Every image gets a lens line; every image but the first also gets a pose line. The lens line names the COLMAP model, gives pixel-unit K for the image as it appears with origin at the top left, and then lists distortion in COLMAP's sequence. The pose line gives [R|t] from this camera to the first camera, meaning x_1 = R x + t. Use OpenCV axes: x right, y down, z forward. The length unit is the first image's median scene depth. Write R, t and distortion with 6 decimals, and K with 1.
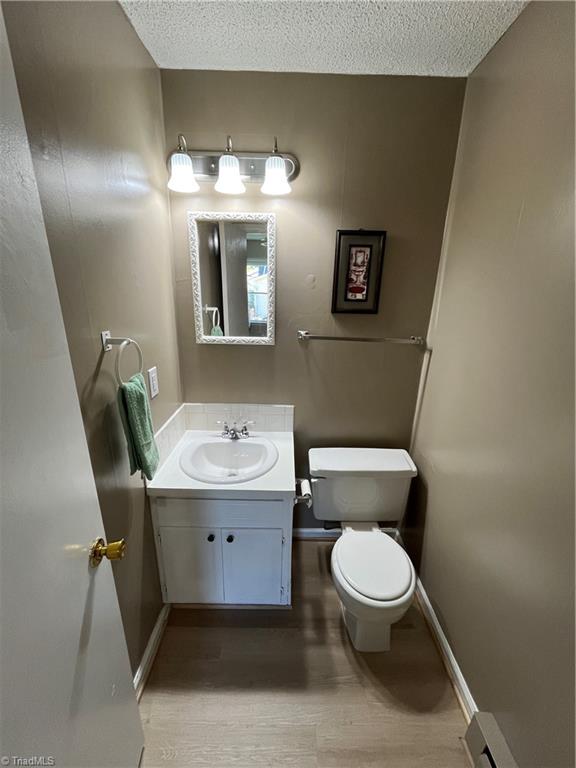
lens RADIAL K [[313.9, 0, 286.7], [0, 313.9, 386.1], [0, 0, 1]] dist [-0.001651, -0.001527]
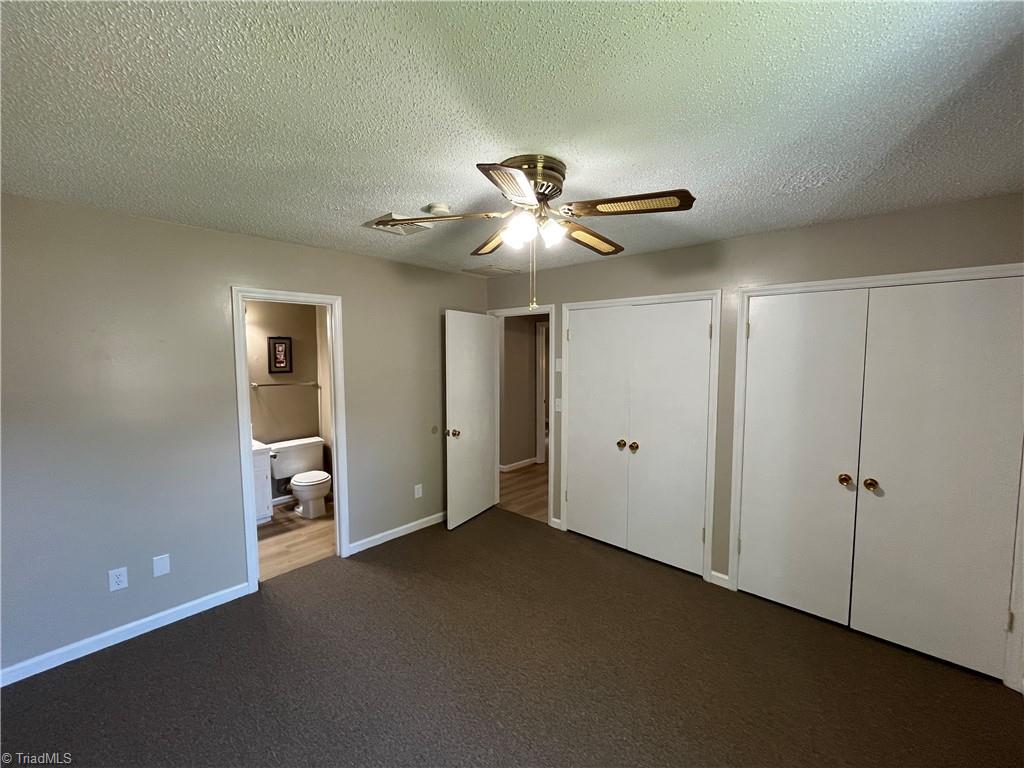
lens RADIAL K [[418.6, 0, 520.8], [0, 418.6, 390.2], [0, 0, 1]] dist [-0.001651, -0.001527]
pose [[0.653490, -0.079074, 0.752794, -0.876971], [0.232354, 0.967469, -0.100080, 0.550421], [-0.720390, 0.240316, 0.650604, -2.011307]]
